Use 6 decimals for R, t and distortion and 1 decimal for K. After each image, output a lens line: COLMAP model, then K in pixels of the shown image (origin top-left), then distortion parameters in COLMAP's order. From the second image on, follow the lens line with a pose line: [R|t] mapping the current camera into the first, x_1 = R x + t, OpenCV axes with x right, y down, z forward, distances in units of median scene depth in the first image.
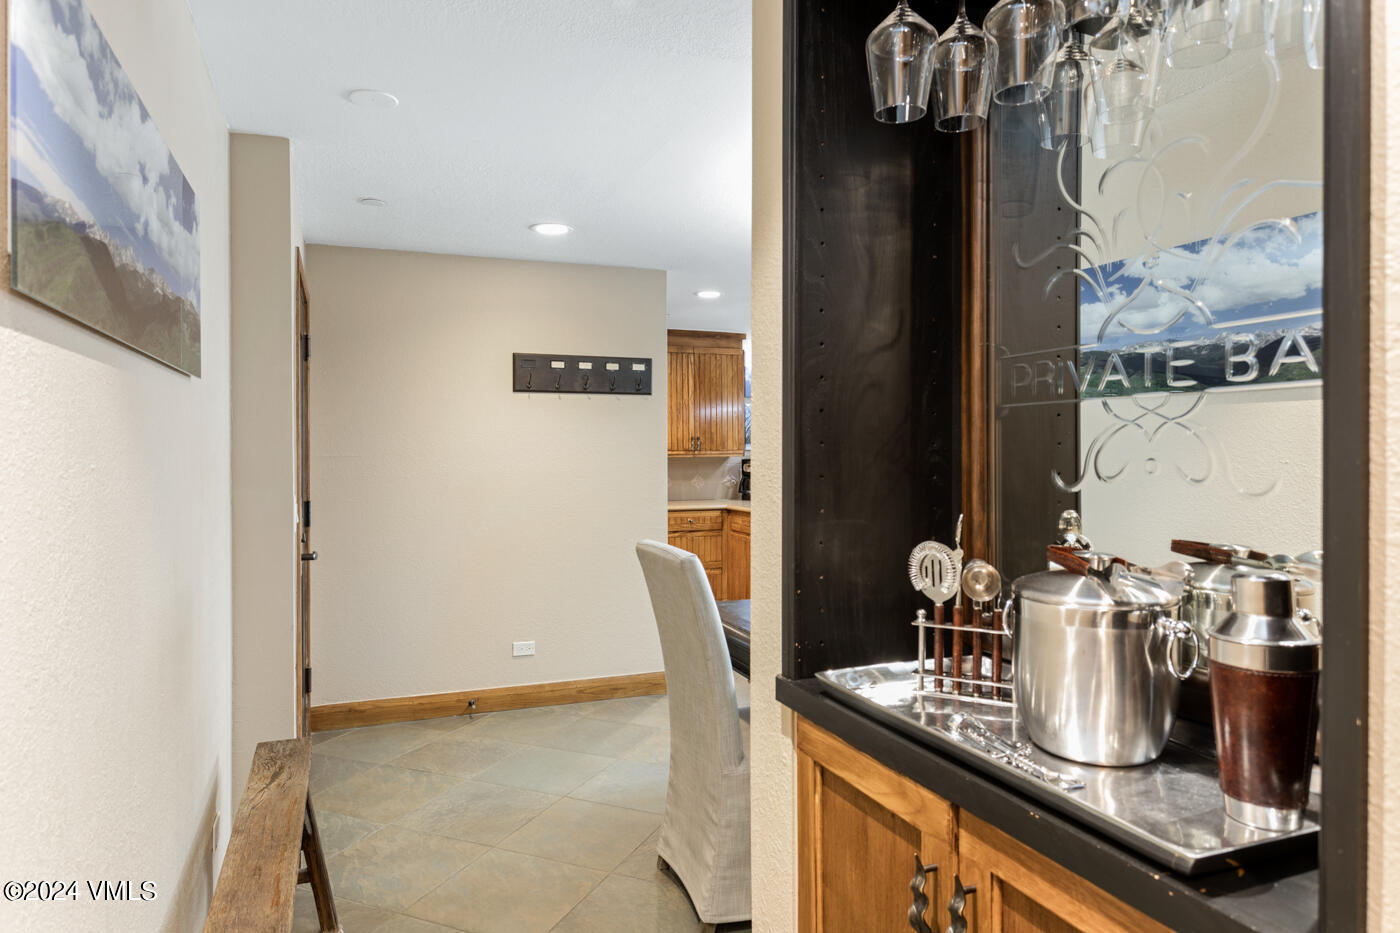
lens RADIAL K [[880.5, 0, 691.1], [0, 880.5, 454.5], [0, 0, 1]] dist [-0.001121, -0.000591]
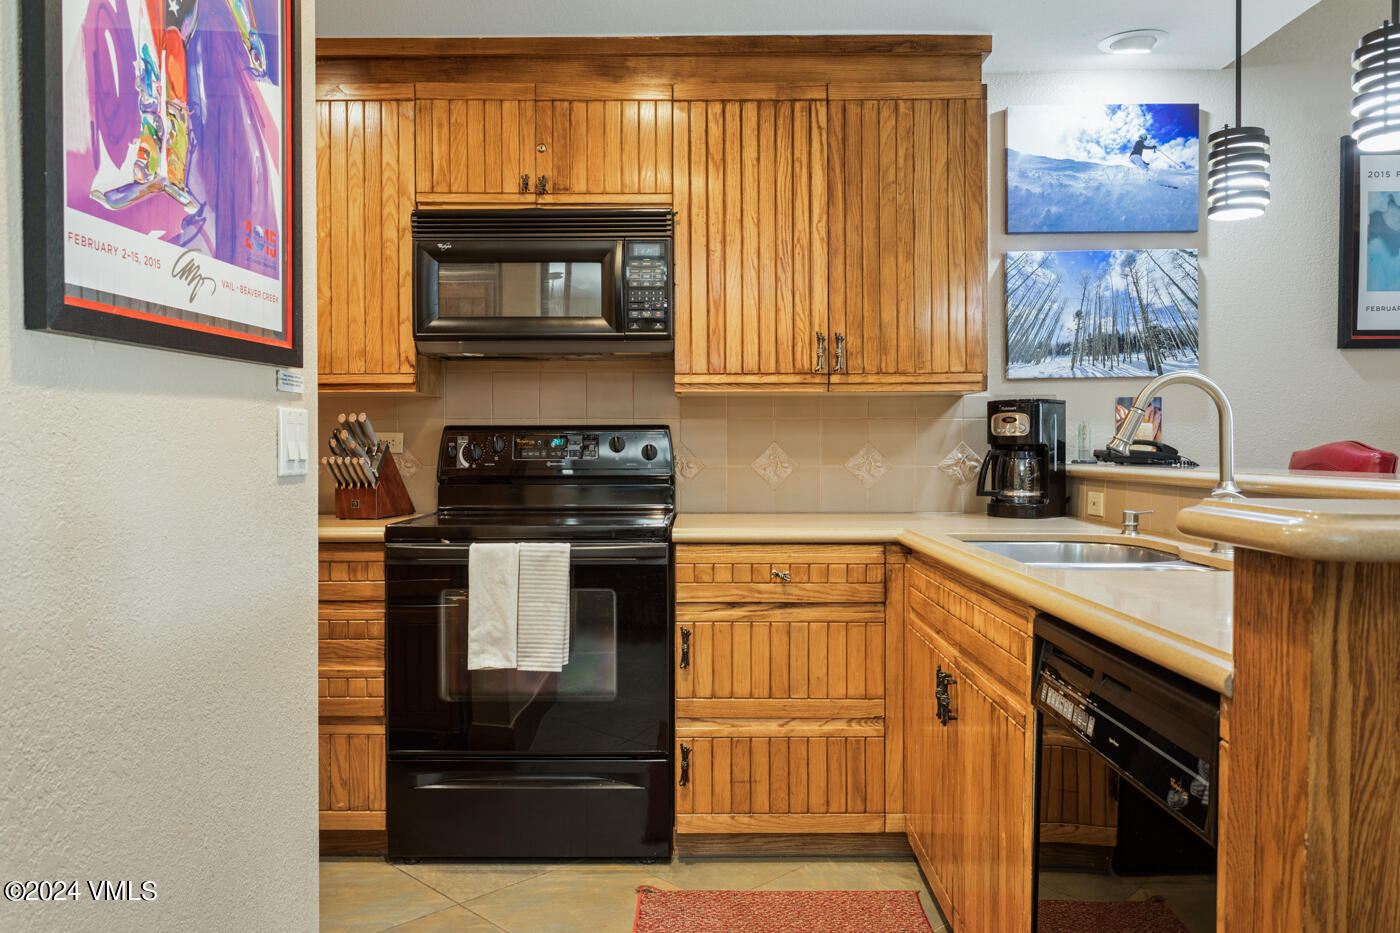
lens RADIAL K [[1068.8, 0, 698.6], [0, 1068.8, 454.9], [0, 0, 1]] dist [0.008174, 0.009273]
pose [[0.922936, 0.001321, -0.384951, 0.185991], [-0.002024, 0.999997, -0.001422, 0.044285], [0.384948, 0.002091, 0.922936, 0.888728]]
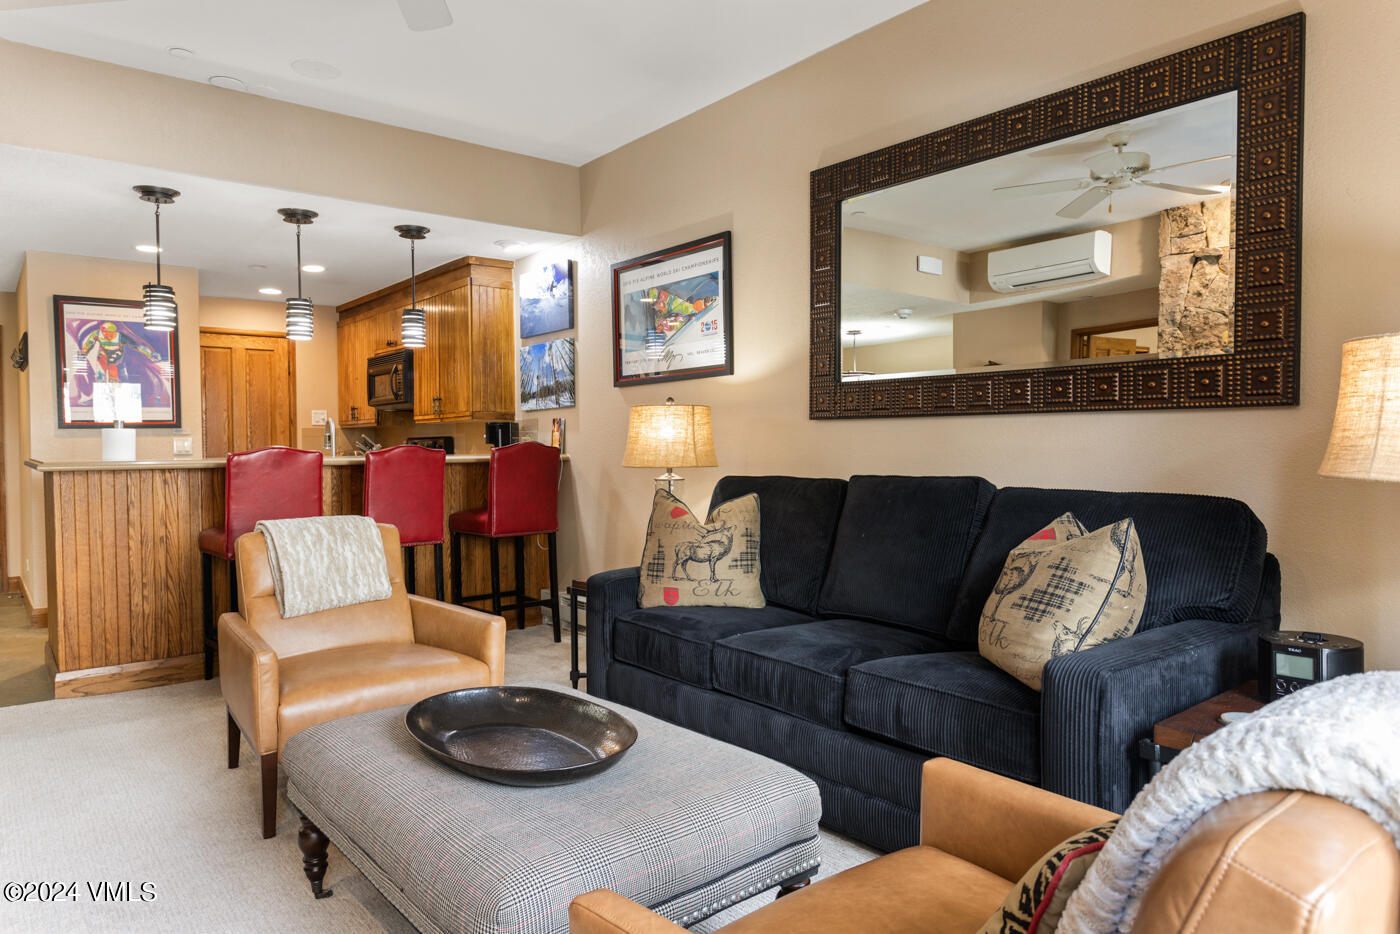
lens RADIAL K [[885.3, 0, 679.5], [0, 885.3, 467.8], [0, 0, 1]] dist [0.001042, -0.001737]
pose [[0.282489, 0.021581, -0.959028, 1.313413], [-0.002082, 0.999758, 0.021885, 0.041663], [0.959268, -0.004185, 0.282466, 1.499428]]
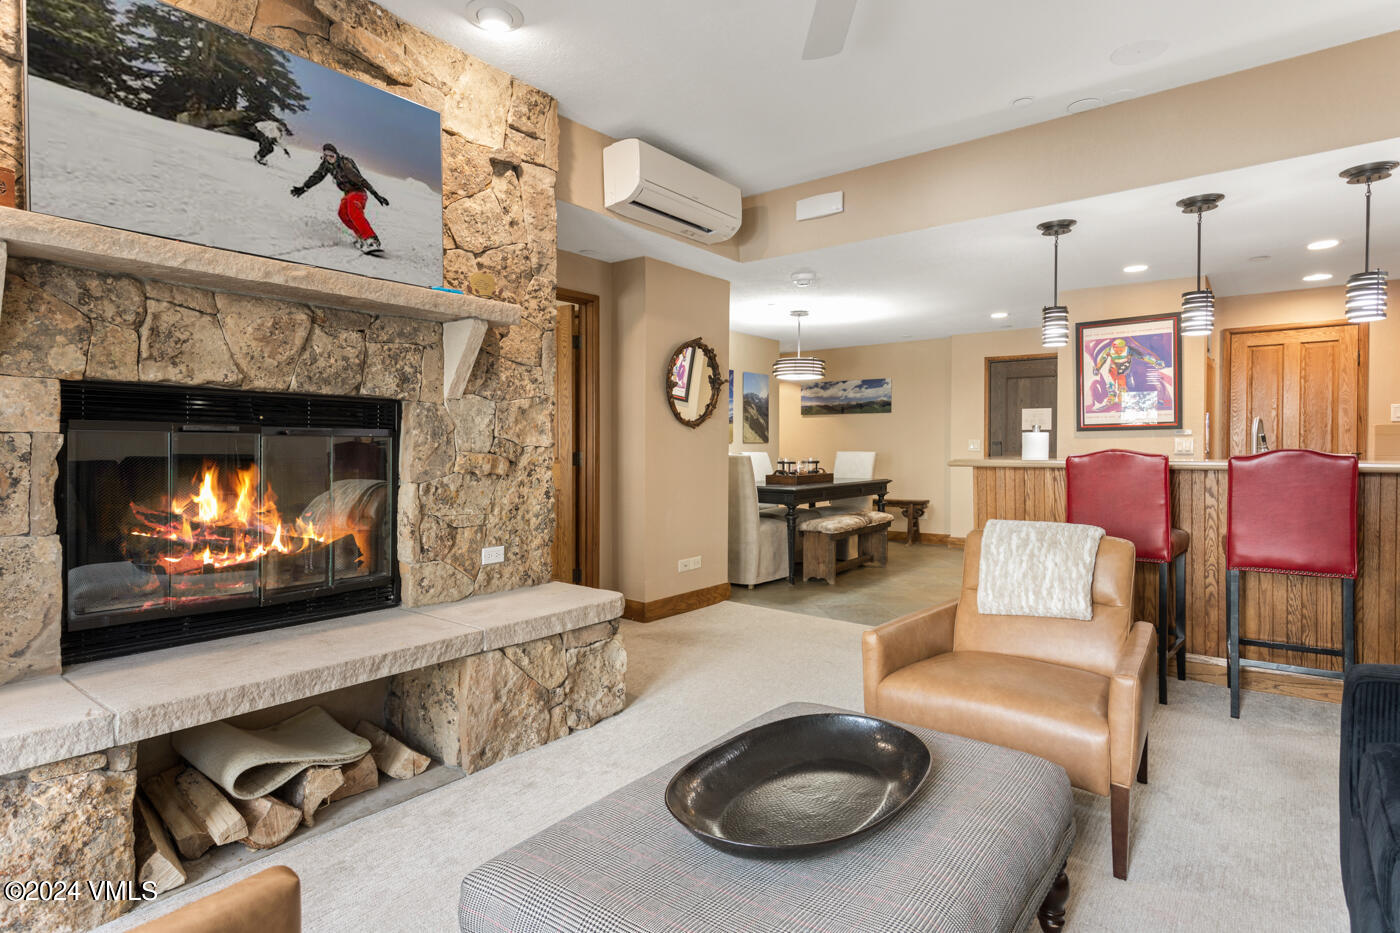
lens RADIAL K [[741.8, 0, 708.5], [0, 741.8, 457.2], [0, 0, 1]] dist [0.020481, 0.000782]
pose [[-0.862149, 0.008122, -0.506590, 1.090902], [-0.004697, 0.999700, 0.024022, 0.032852], [0.506634, 0.023090, -0.861852, 1.785622]]
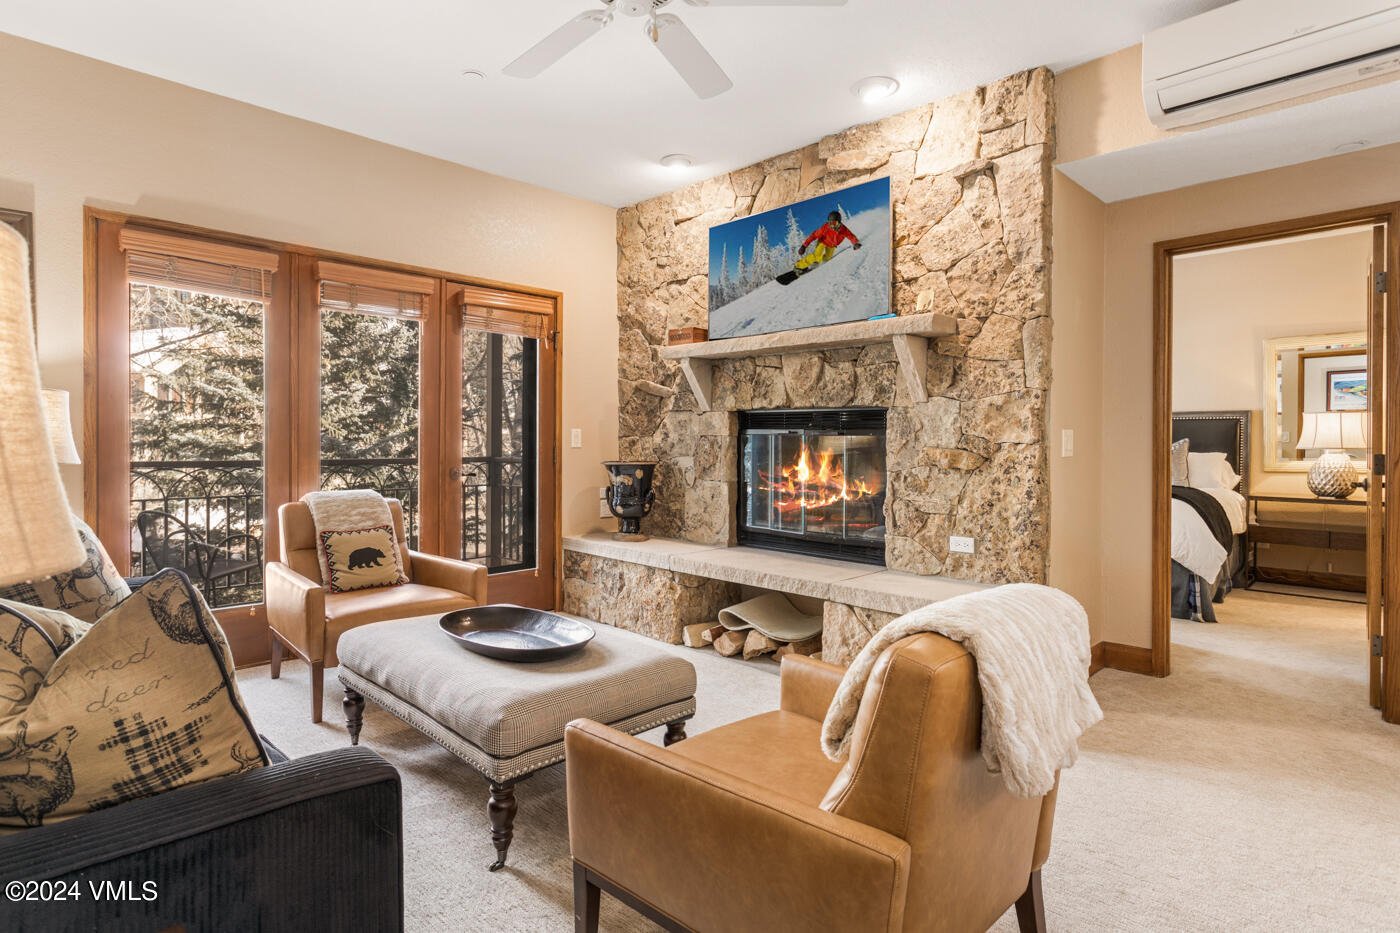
lens RADIAL K [[741.8, 0, 685.2], [0, 741.8, 449.3], [0, 0, 1]] dist [0.020481, 0.000782]
pose [[-0.387278, -0.009486, 0.921914, 0.350668], [0.003955, 0.999921, 0.011949, 0.036883], [-0.921955, 0.008274, -0.387209, 1.631855]]
